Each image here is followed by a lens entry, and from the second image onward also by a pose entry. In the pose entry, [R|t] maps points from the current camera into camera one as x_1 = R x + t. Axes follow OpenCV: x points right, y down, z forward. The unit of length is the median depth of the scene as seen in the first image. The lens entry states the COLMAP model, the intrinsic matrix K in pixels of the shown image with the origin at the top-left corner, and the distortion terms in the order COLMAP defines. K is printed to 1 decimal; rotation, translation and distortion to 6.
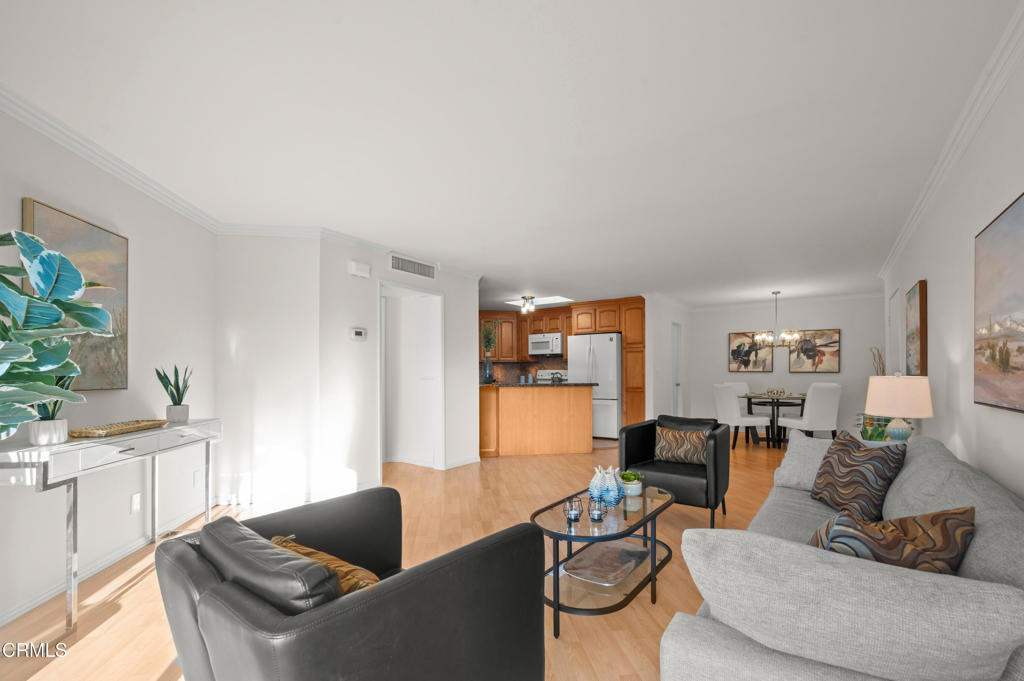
lens RADIAL K [[452.9, 0, 514.1], [0, 452.9, 375.6], [0, 0, 1]] dist [0.019561, 0.000002]
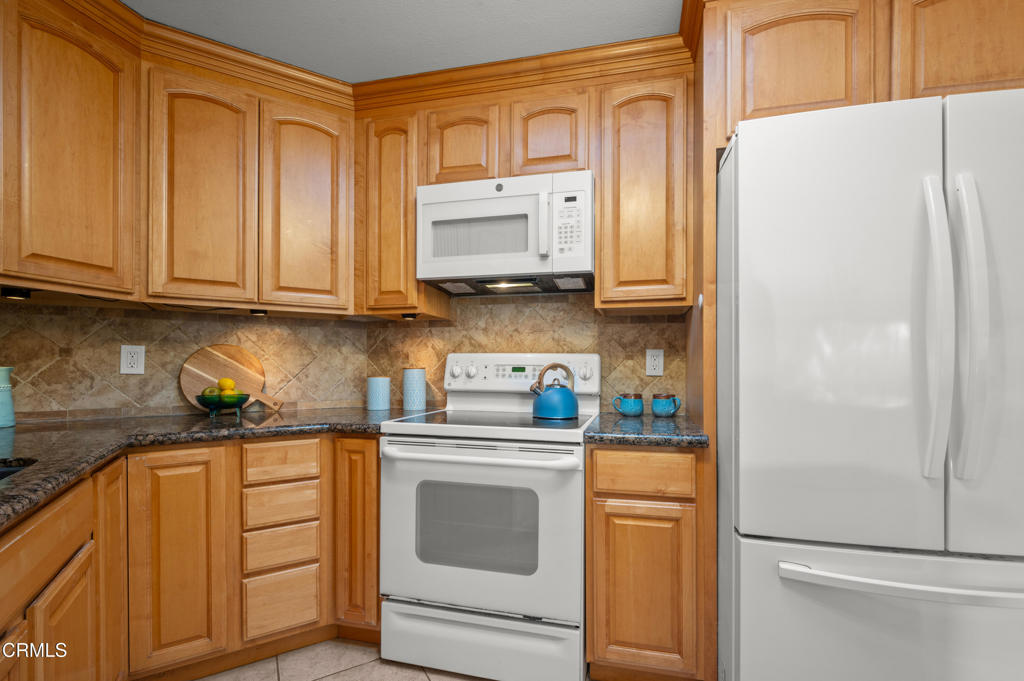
lens RADIAL K [[442.2, 0, 518.3], [0, 442.2, 367.5], [0, 0, 1]] dist [-0.000785, -0.000100]
pose [[0.923037, 0.004707, 0.384683, -0.003841], [-0.004186, 0.999989, -0.002192, -0.004267], [-0.384689, 0.000413, 0.923046, 0.819527]]
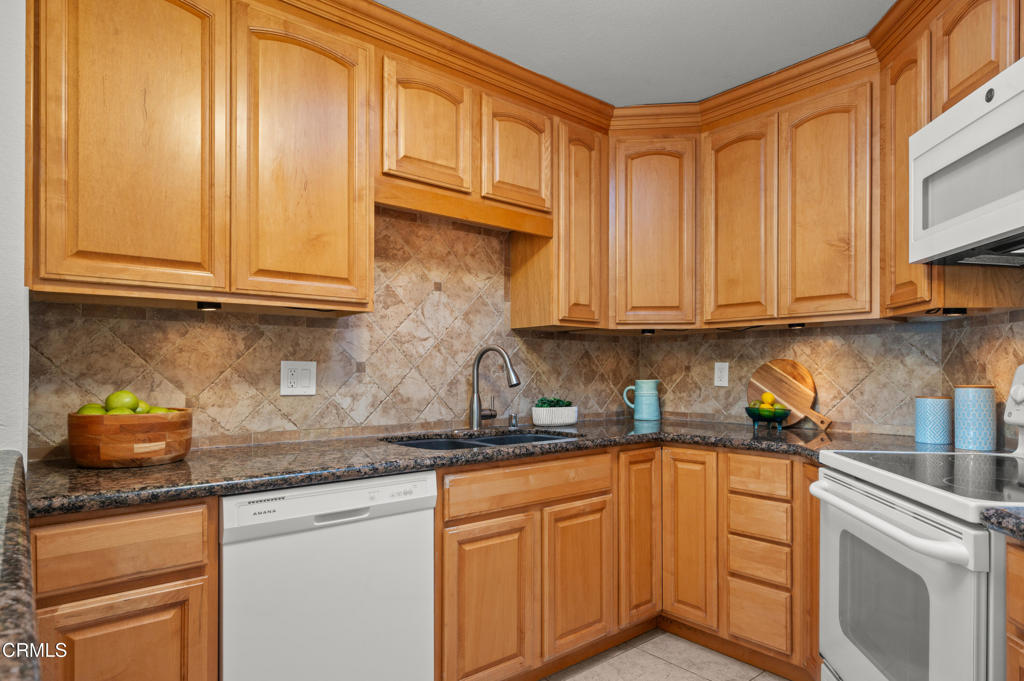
lens RADIAL K [[597.4, 0, 528.6], [0, 597.4, 368.3], [0, 0, 1]] dist [0.000342, 0.000745]
pose [[0.522222, 0.000264, -0.852810, 0.144311], [-0.006118, 0.999975, -0.003437, -0.009427], [0.852788, 0.007012, 0.522210, 0.812356]]
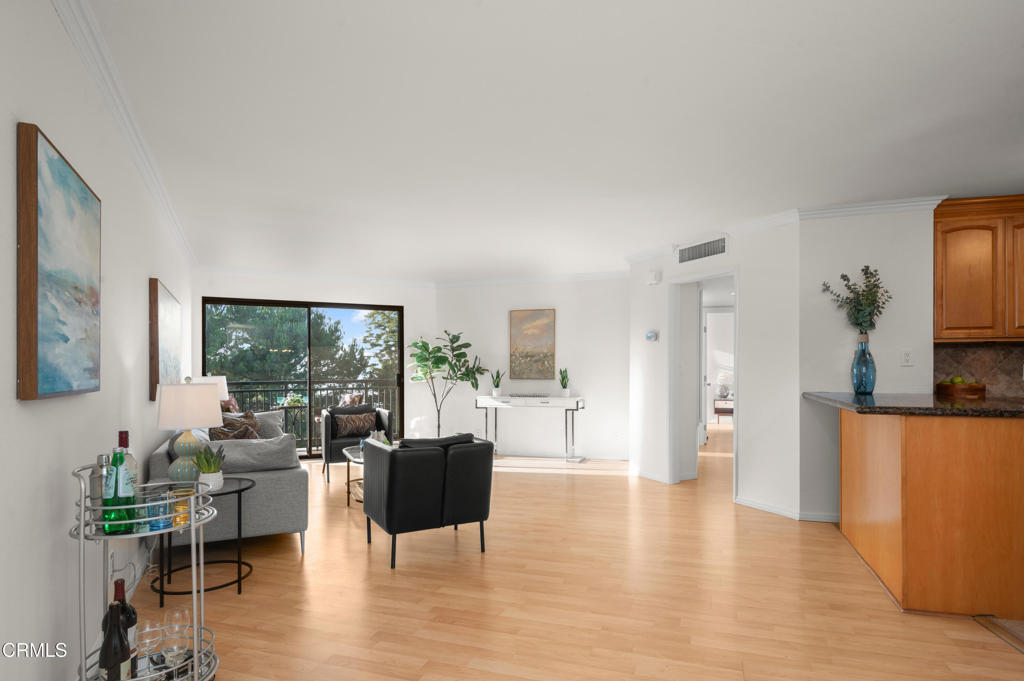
lens RADIAL K [[556.2, 0, 512.9], [0, 556.2, 367.2], [0, 0, 1]] dist [0.000250, -0.000620]
pose [[-0.468153, 0.003345, -0.883641, 0.517669], [0.000960, 0.999994, 0.003277, -0.011969], [0.883647, 0.000686, -0.468153, 0.687378]]
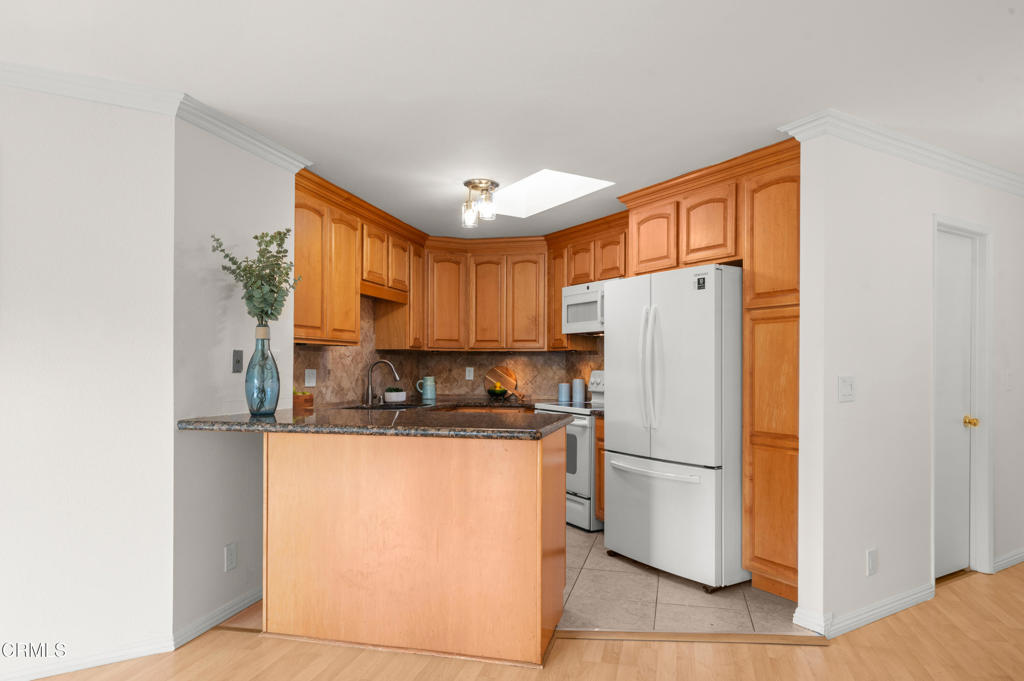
lens RADIAL K [[632.9, 0, 514.1], [0, 632.9, 364.8], [0, 0, 1]] dist [-0.001894, -0.000561]
pose [[0.917251, 0.005271, -0.398275, 0.236803], [-0.007022, 0.999971, -0.002936, -0.015946], [0.398248, 0.005490, 0.917261, 0.453835]]
